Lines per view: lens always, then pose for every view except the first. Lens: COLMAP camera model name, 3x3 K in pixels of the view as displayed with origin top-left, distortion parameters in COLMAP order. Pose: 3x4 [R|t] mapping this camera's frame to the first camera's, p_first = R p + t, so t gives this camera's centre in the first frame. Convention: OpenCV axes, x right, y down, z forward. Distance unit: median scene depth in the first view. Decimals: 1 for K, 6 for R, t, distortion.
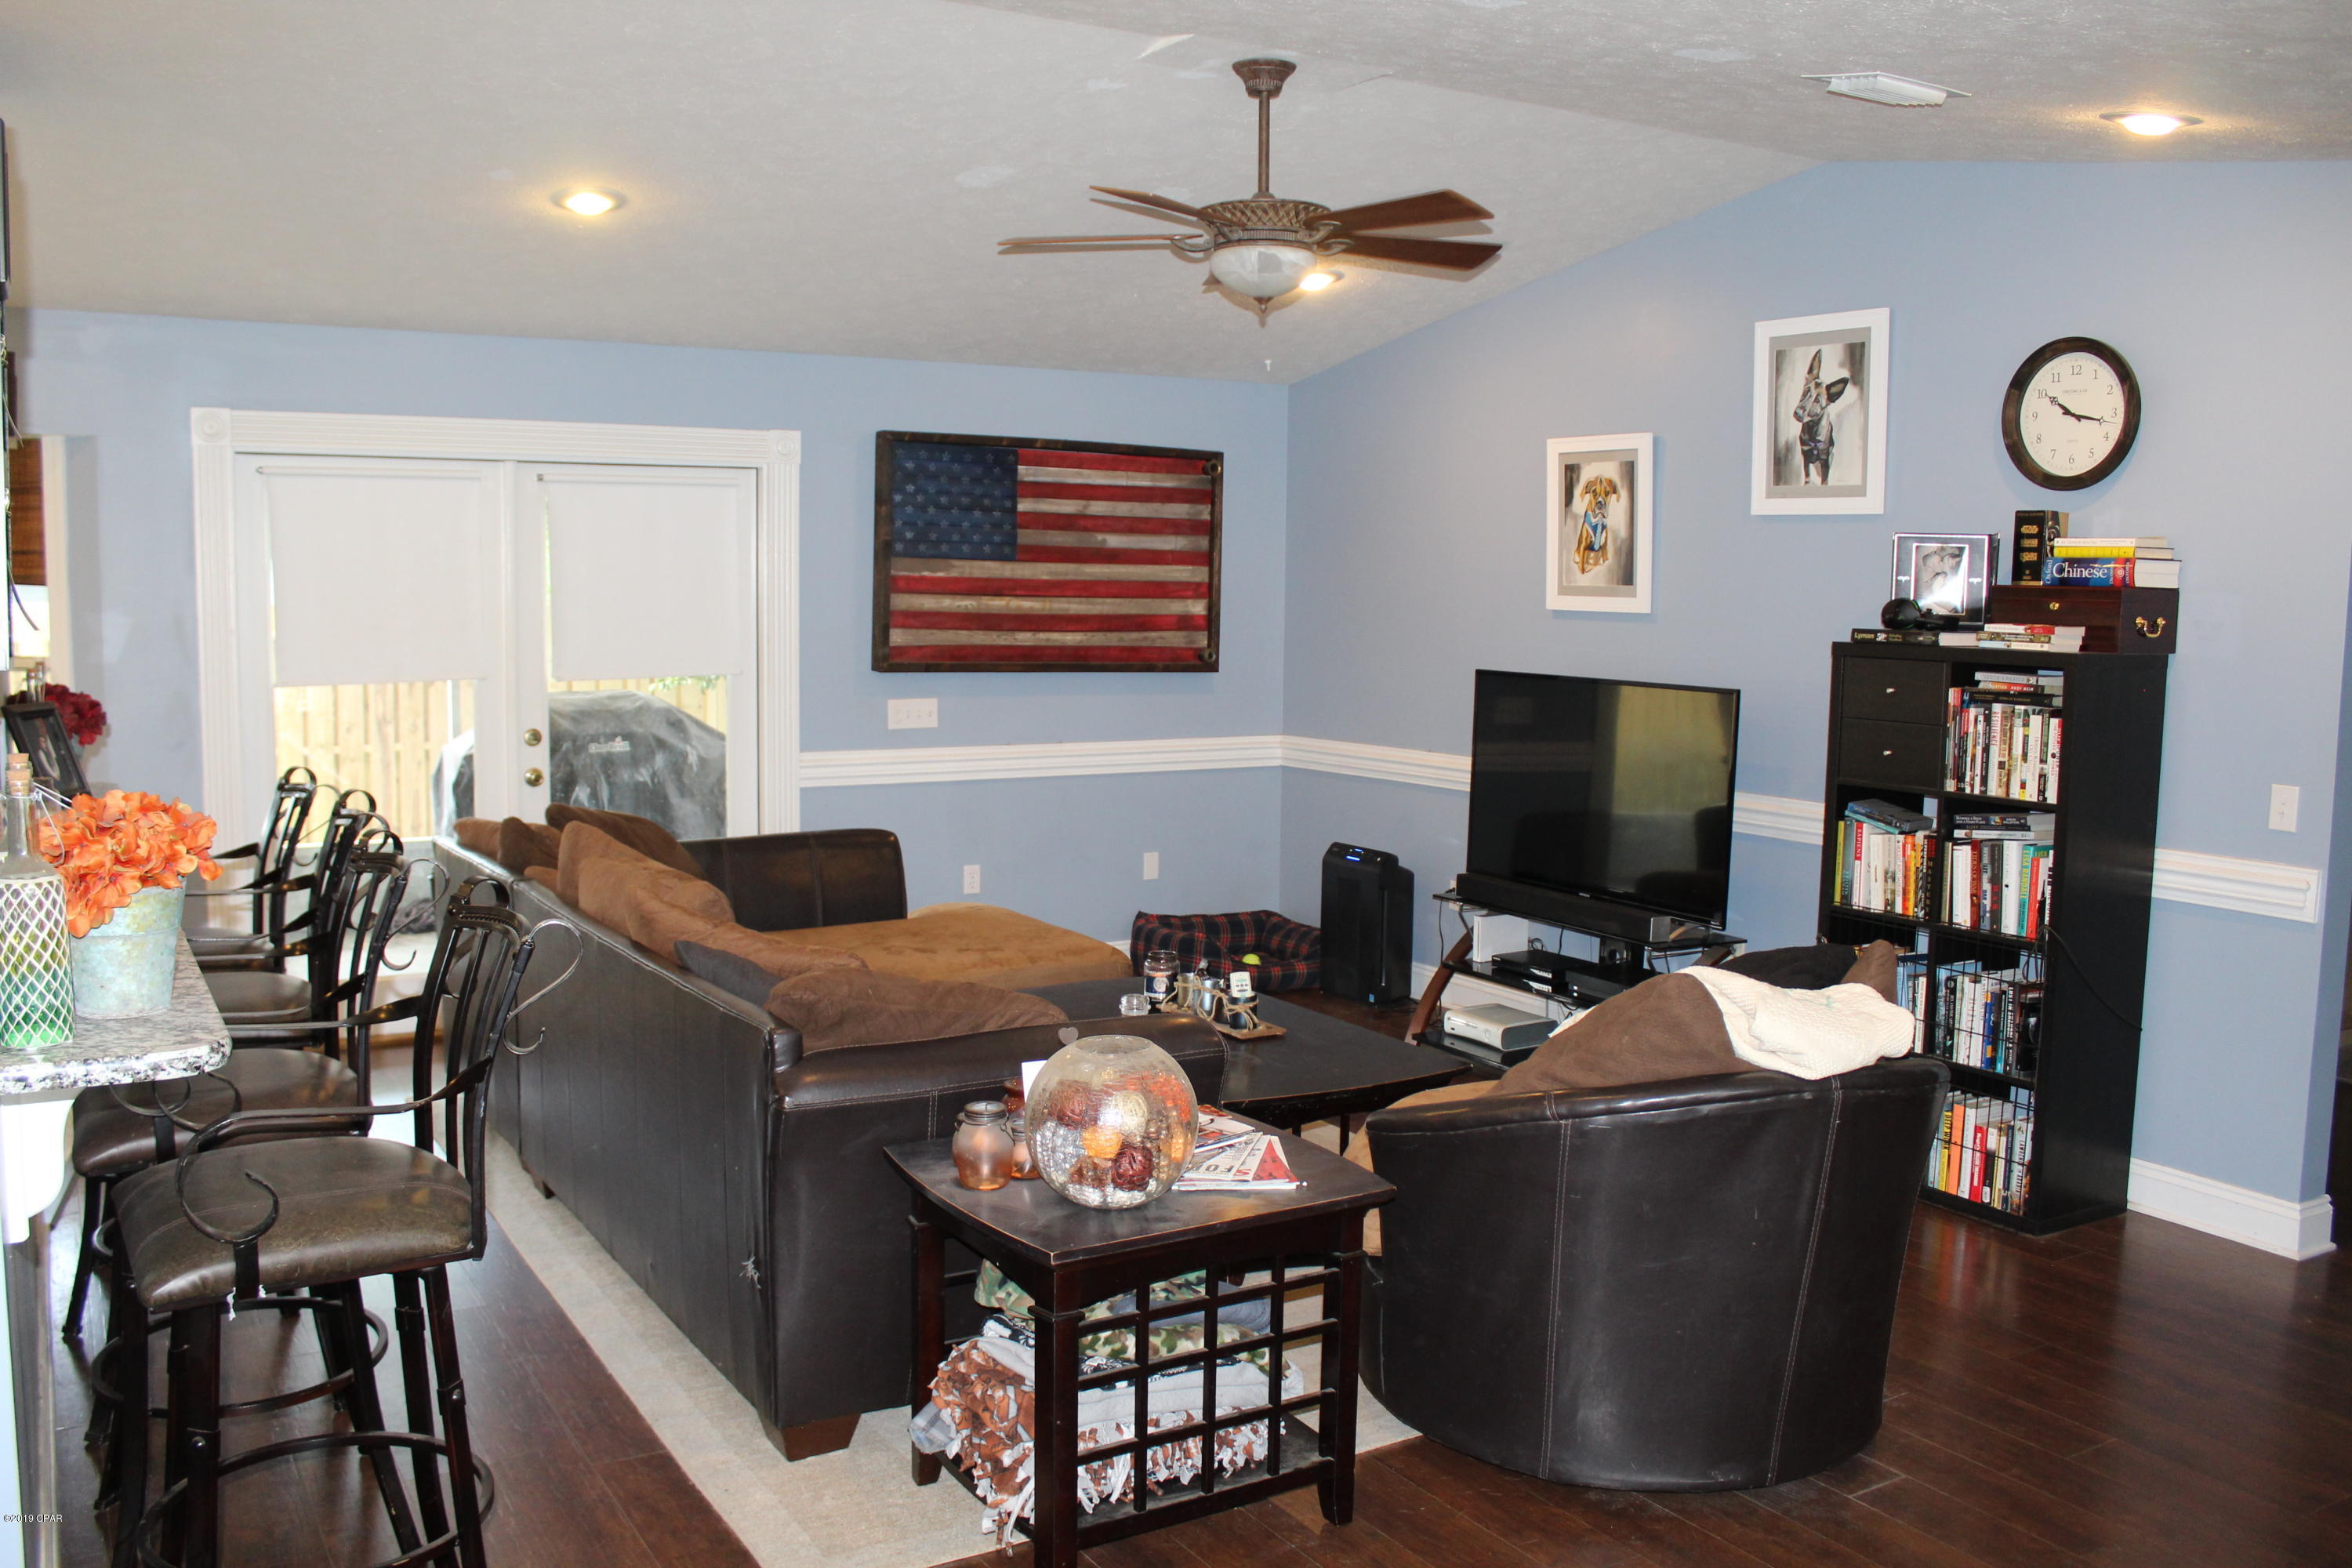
lens RADIAL K [[1980.2, 0, 1139.1], [0, 1980.2, 799.8], [0, 0, 1]] dist [-0.150086, 0.132719]
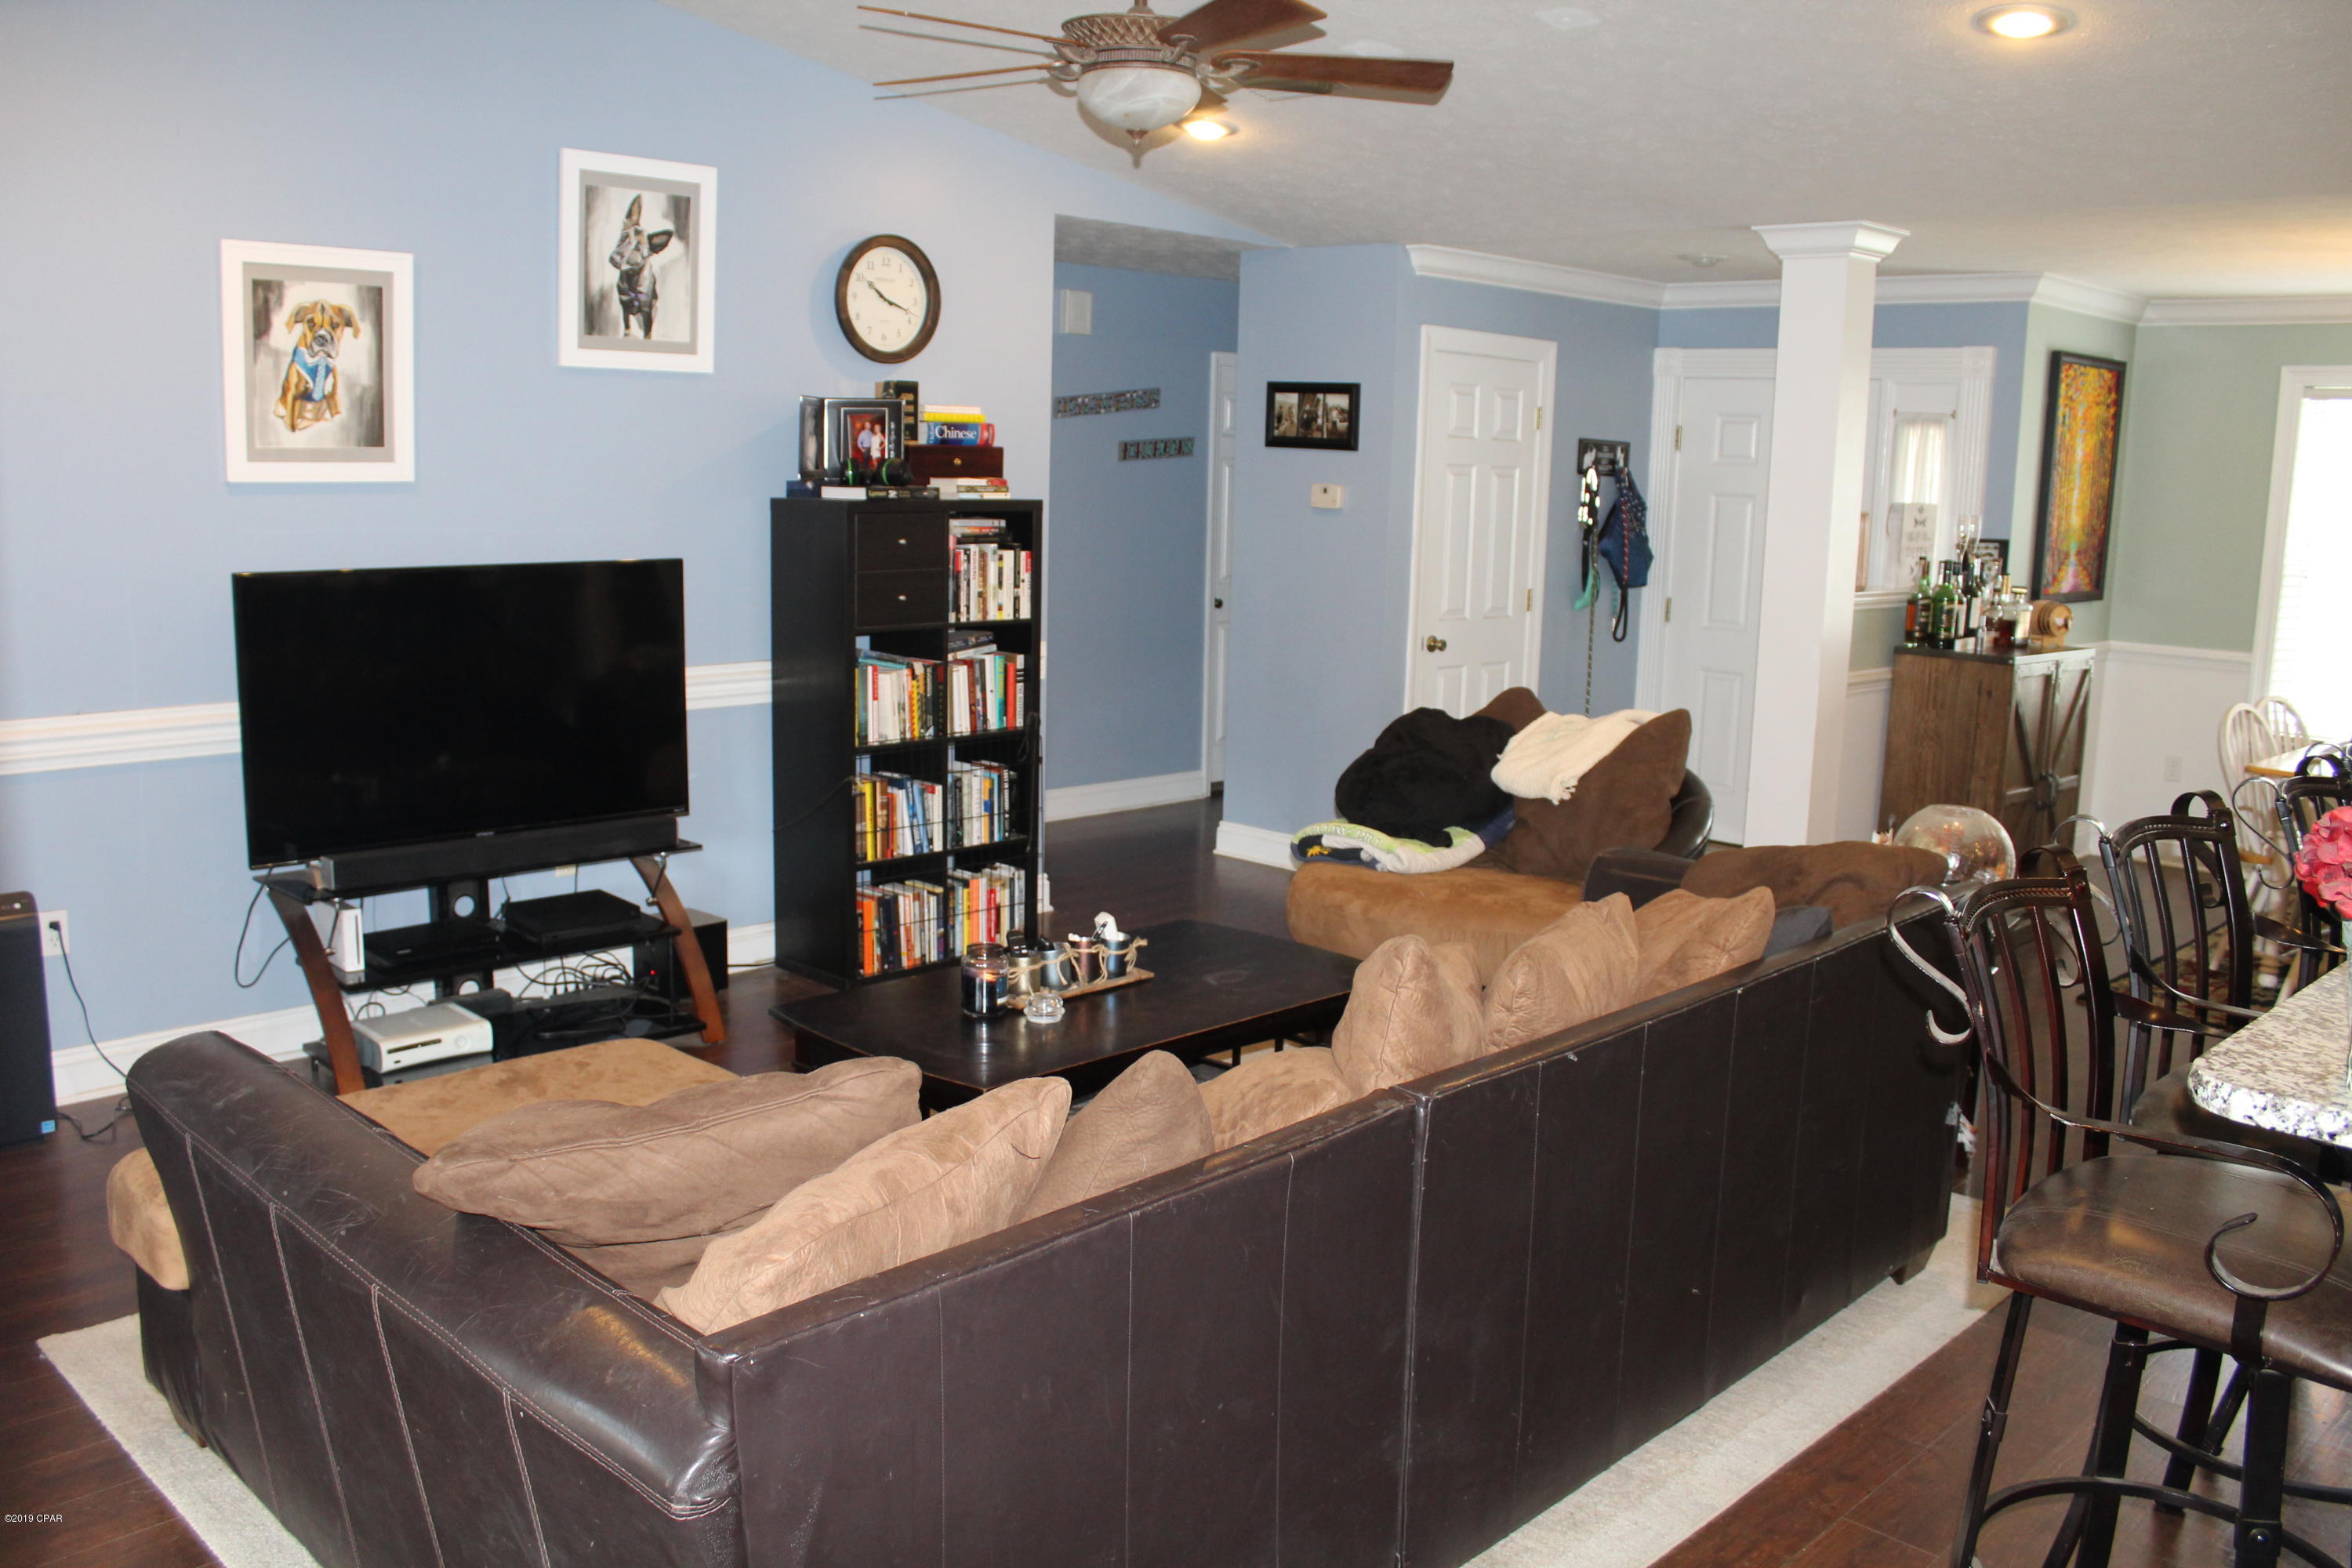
lens RADIAL K [[1980.2, 0, 1139.1], [0, 1980.2, 799.8], [0, 0, 1]] dist [-0.150086, 0.132719]
pose [[-0.253531, -0.185163, 0.949440, -0.670095], [0.083905, 0.973600, 0.212280, -0.126039], [-0.963681, 0.133483, -0.231302, 1.029701]]
